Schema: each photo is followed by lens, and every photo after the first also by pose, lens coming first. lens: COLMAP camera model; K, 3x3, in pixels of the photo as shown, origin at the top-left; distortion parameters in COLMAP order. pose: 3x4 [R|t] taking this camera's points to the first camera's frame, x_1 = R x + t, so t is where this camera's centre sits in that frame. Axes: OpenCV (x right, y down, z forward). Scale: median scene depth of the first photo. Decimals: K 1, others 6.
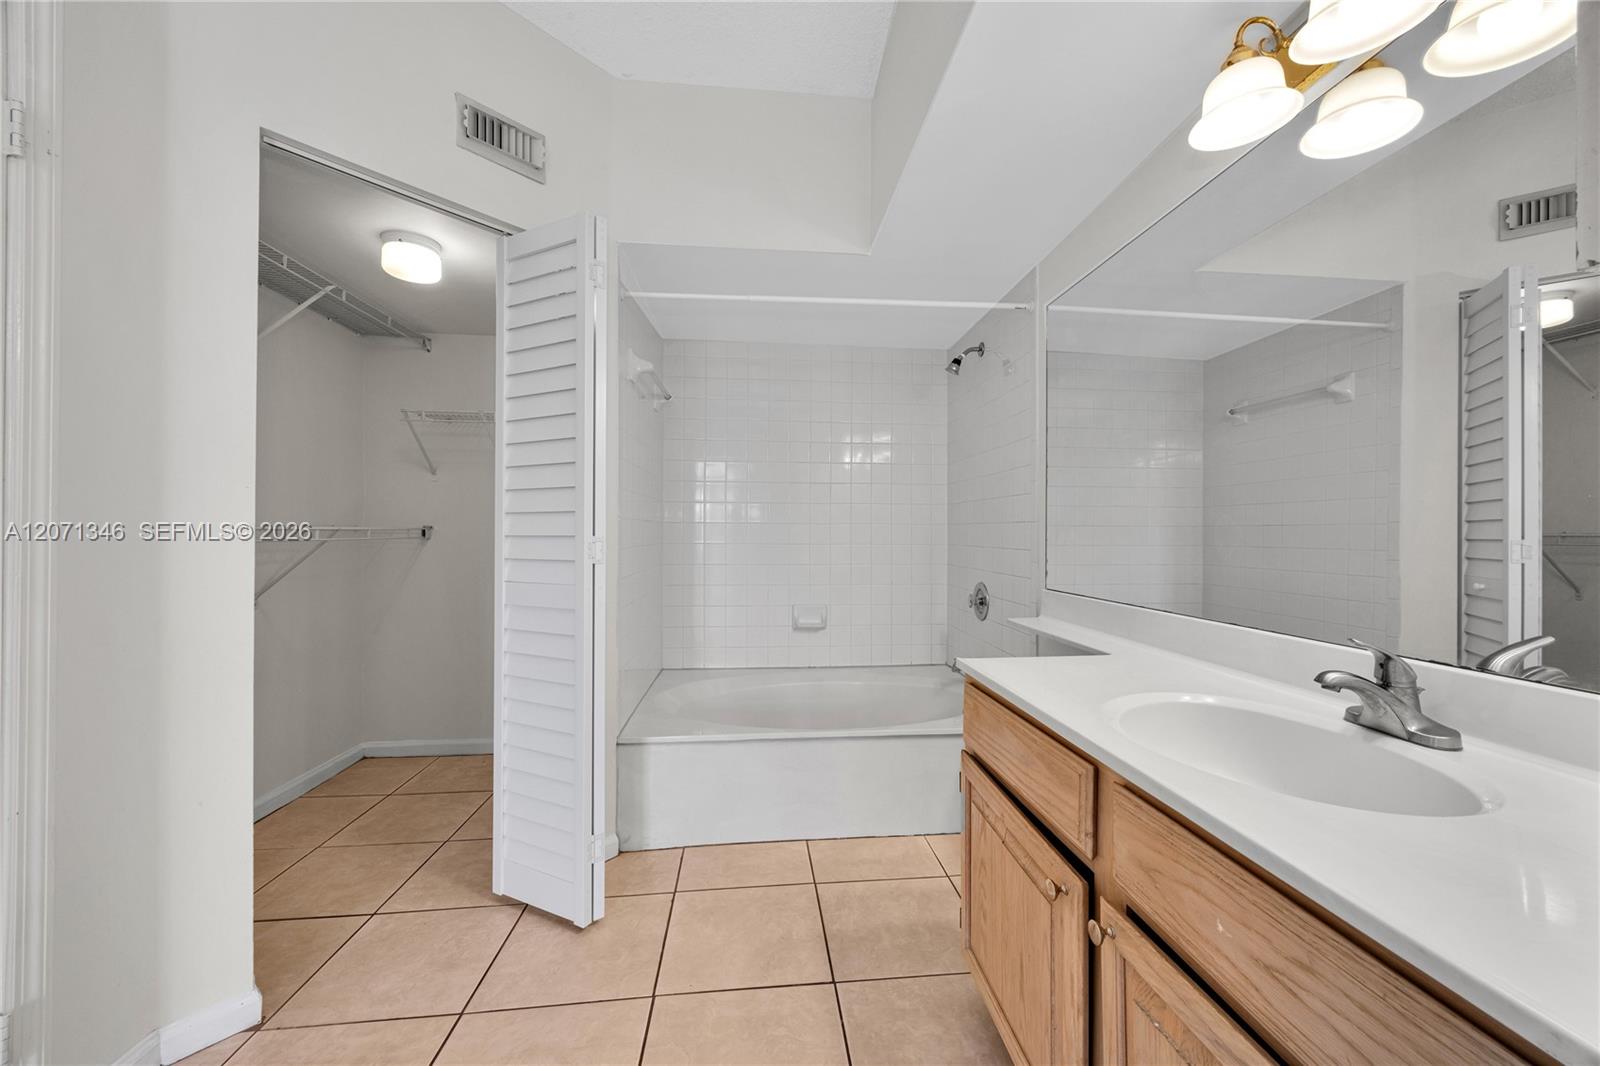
lens RADIAL K [[558.6, 0, 800.0], [0, 558.6, 533.0], [0, 0, 1]] dist [-0.001276, -0.000406]
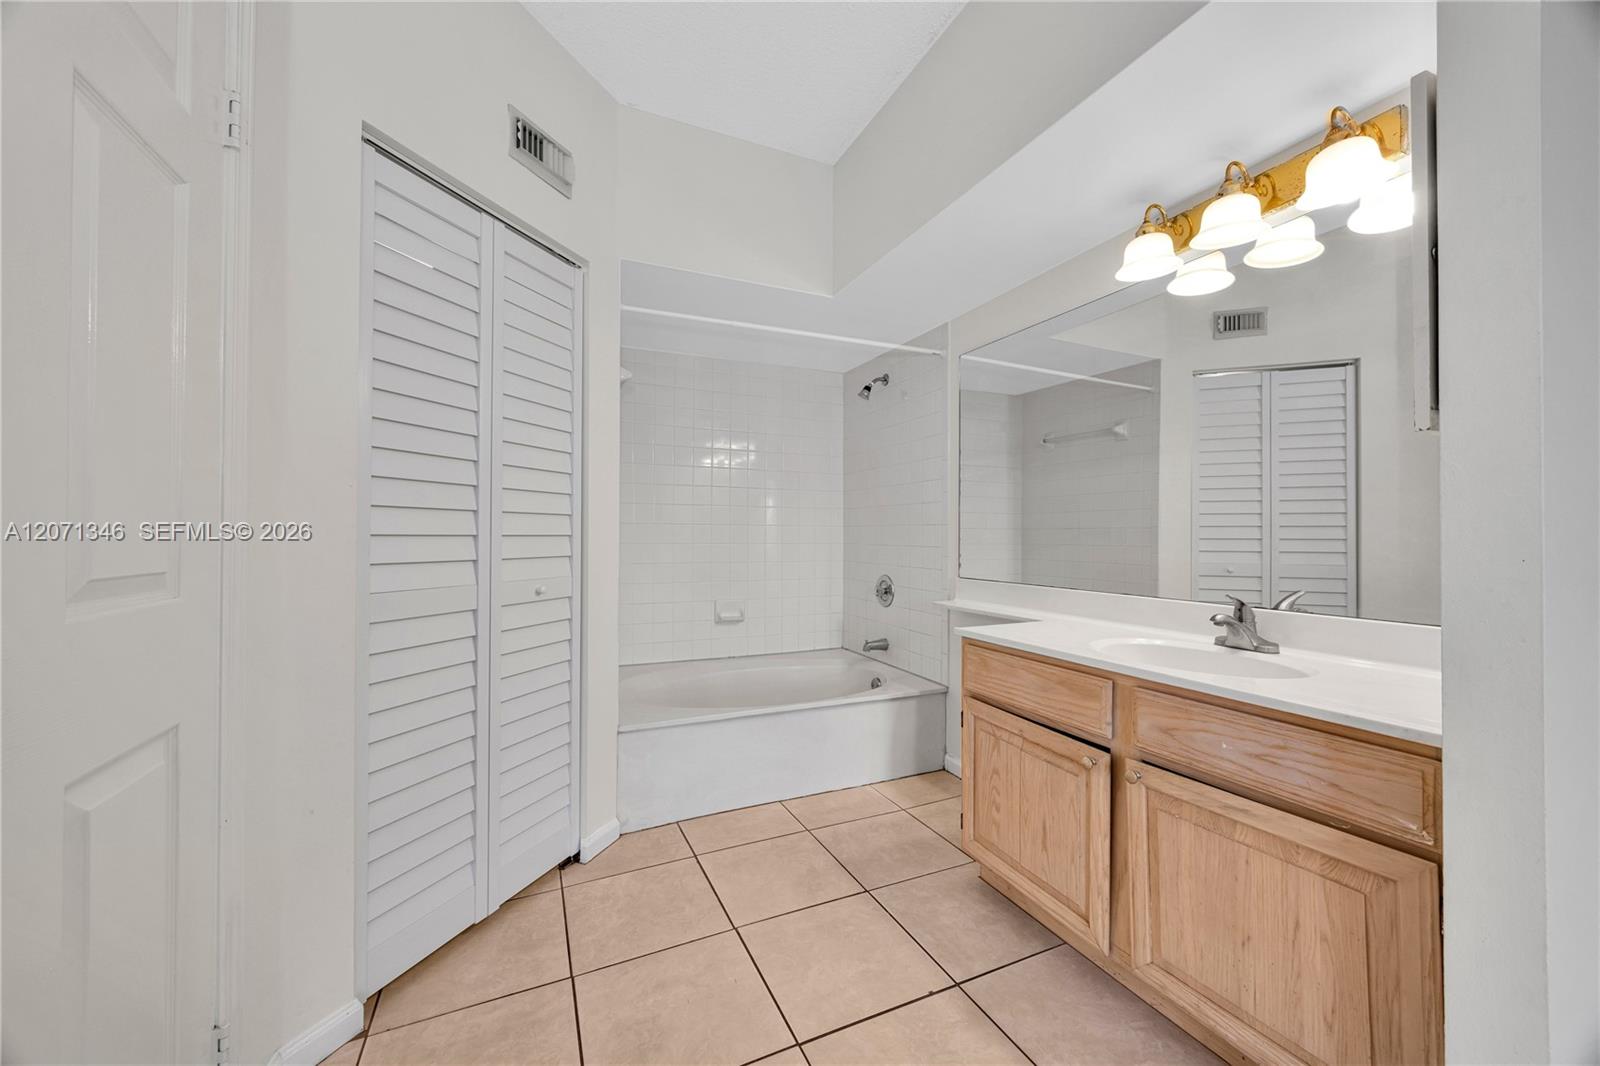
lens RADIAL K [[567.2, 0, 759.8], [0, 567.2, 532.6], [0, 0, 1]] dist [-0.000438, -0.000048]
pose [[0.955758, 0.002317, 0.294144, -0.434857], [-0.001906, 0.999997, -0.001683, 0.000527], [-0.294147, 0.001048, 0.955760, -0.119539]]
